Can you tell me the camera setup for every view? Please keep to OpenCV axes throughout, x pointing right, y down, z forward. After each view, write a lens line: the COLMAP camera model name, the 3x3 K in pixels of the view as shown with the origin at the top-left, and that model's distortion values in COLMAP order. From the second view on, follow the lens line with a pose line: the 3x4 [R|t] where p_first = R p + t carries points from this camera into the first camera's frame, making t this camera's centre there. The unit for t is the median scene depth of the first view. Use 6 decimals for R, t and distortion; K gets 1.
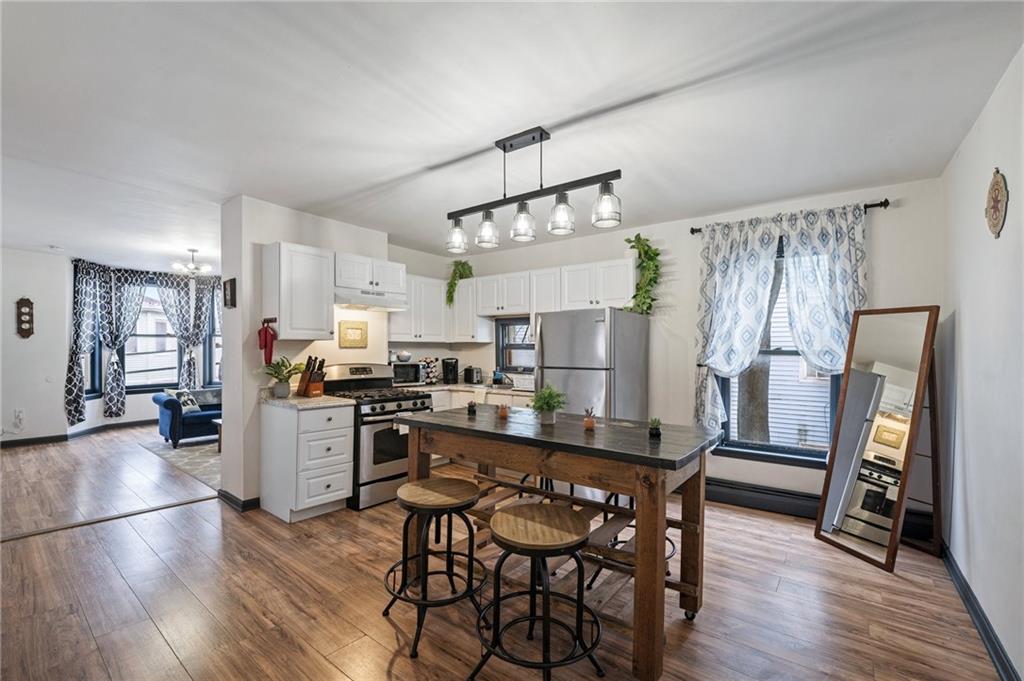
lens RADIAL K [[420.8, 0, 494.9], [0, 420.8, 355.6], [0, 0, 1]] dist [-0.011175, 0.001951]
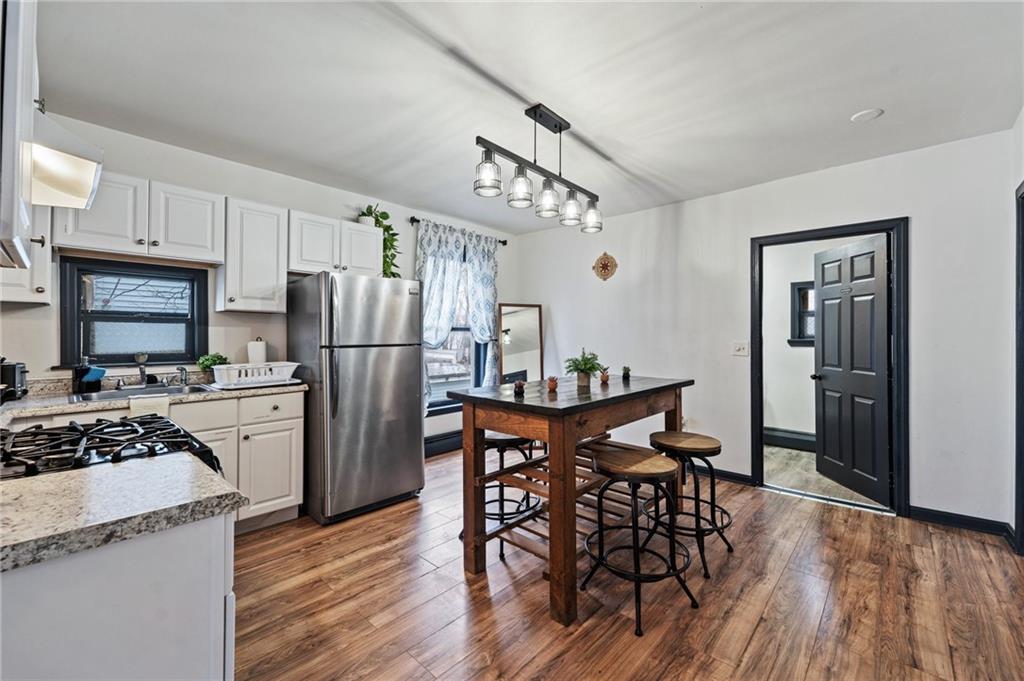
lens RADIAL K [[420.8, 0, 527.0], [0, 420.8, 325.9], [0, 0, 1]] dist [-0.011175, 0.001951]
pose [[0.051781, 0.016441, 0.998523, -0.679693], [0.015377, 0.999733, -0.017258, 0.008761], [-0.998540, 0.016248, 0.051514, 0.711582]]
